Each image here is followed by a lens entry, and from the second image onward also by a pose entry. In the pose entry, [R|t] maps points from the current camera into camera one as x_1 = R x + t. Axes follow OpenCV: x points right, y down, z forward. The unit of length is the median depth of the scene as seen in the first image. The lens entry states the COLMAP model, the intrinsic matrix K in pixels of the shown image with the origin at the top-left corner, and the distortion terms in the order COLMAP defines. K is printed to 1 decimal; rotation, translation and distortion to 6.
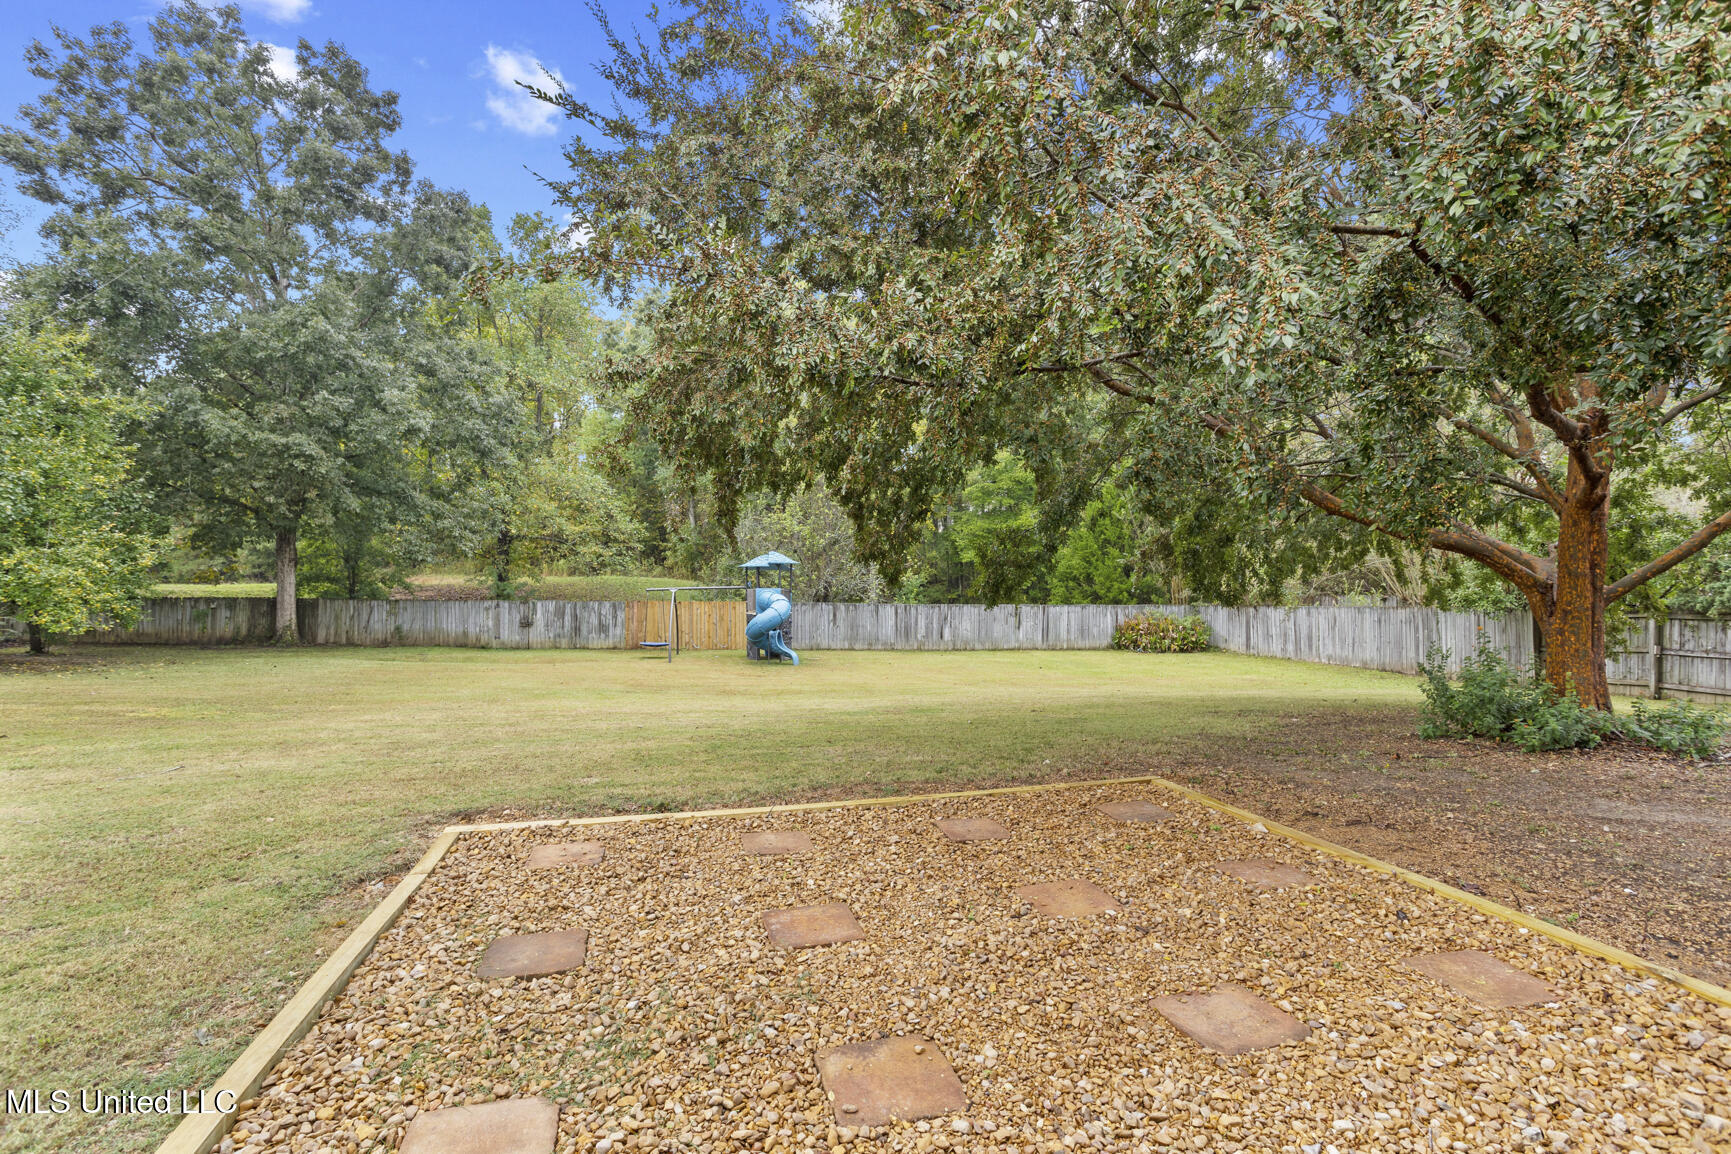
lens RADIAL K [[883.4, 0, 865.5], [0, 883.4, 577.0], [0, 0, 1]] dist [-0.027347, 0.000513]
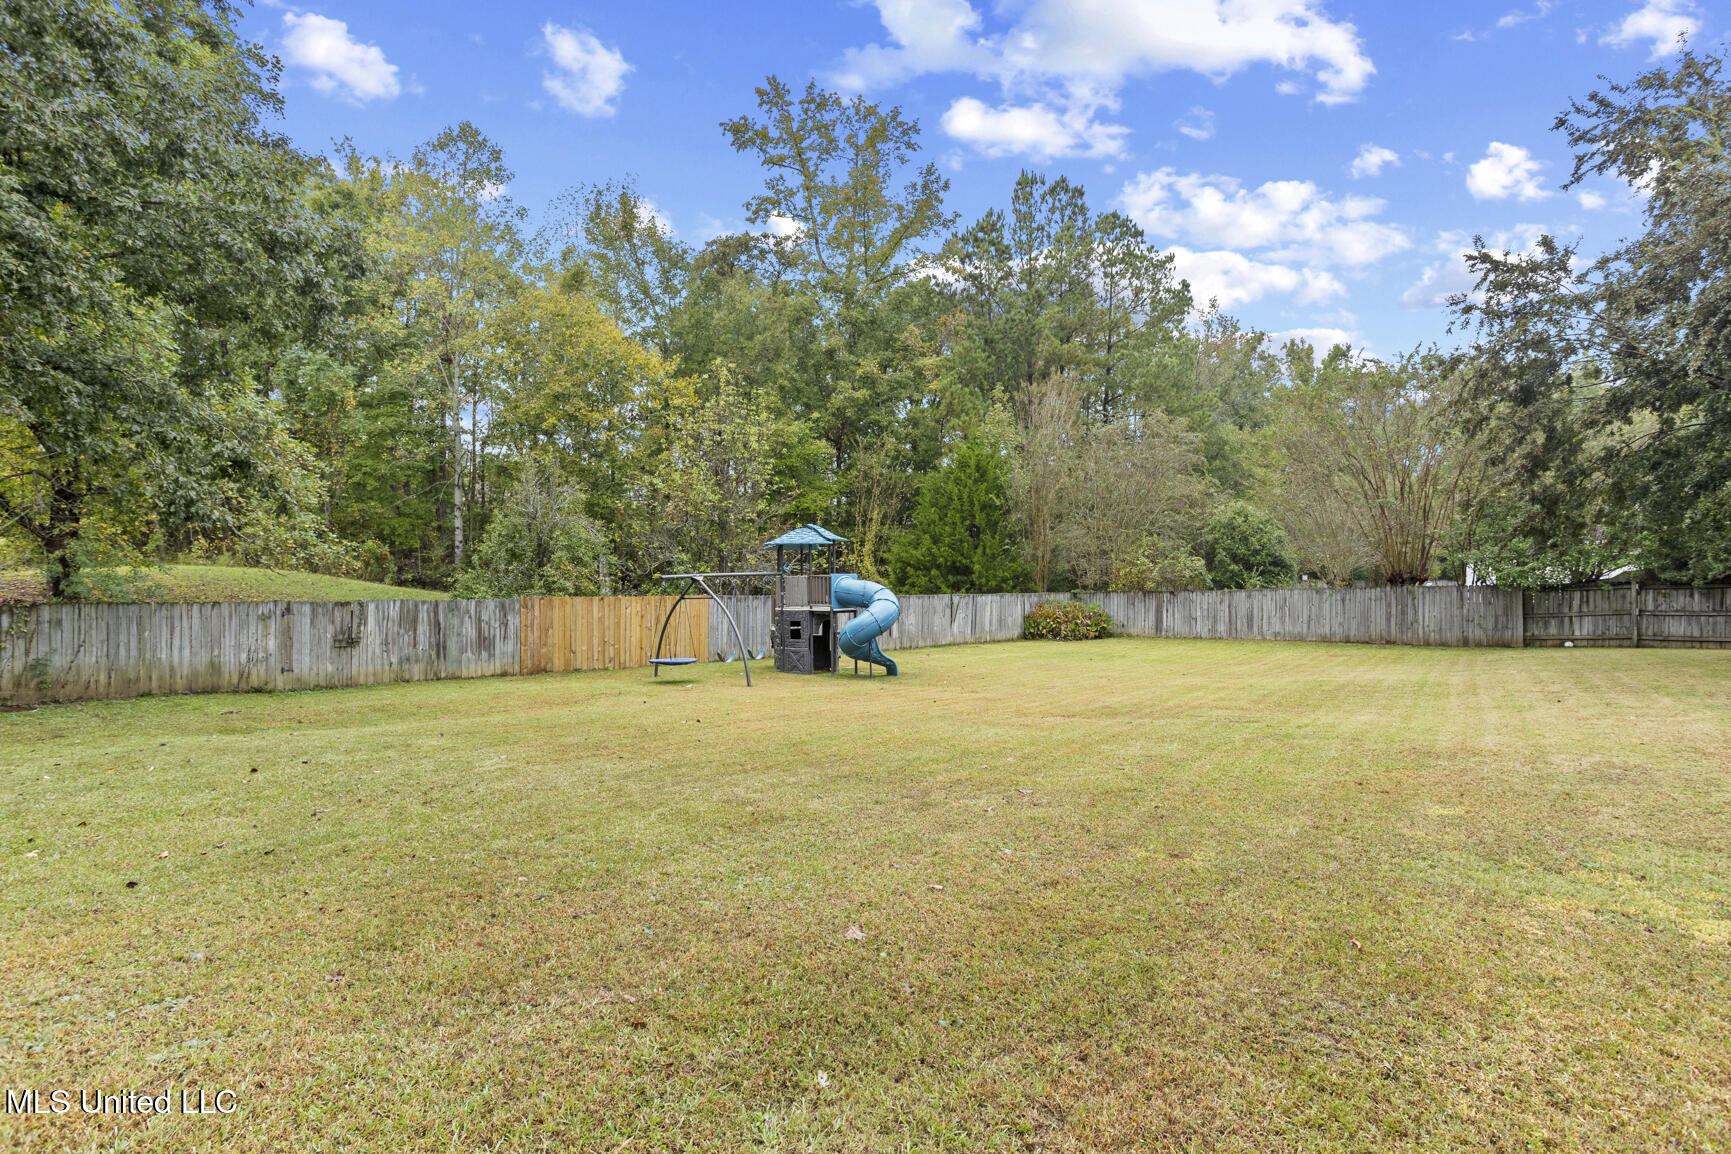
lens RADIAL K [[883.4, 0, 865.5], [0, 883.4, 577.0], [0, 0, 1]] dist [-0.027347, 0.000513]
pose [[0.783121, -0.003355, 0.621860, -0.472309], [0.002983, 0.999994, 0.001639, 0.012329], [-0.621862, 0.000572, 0.783127, 0.364462]]
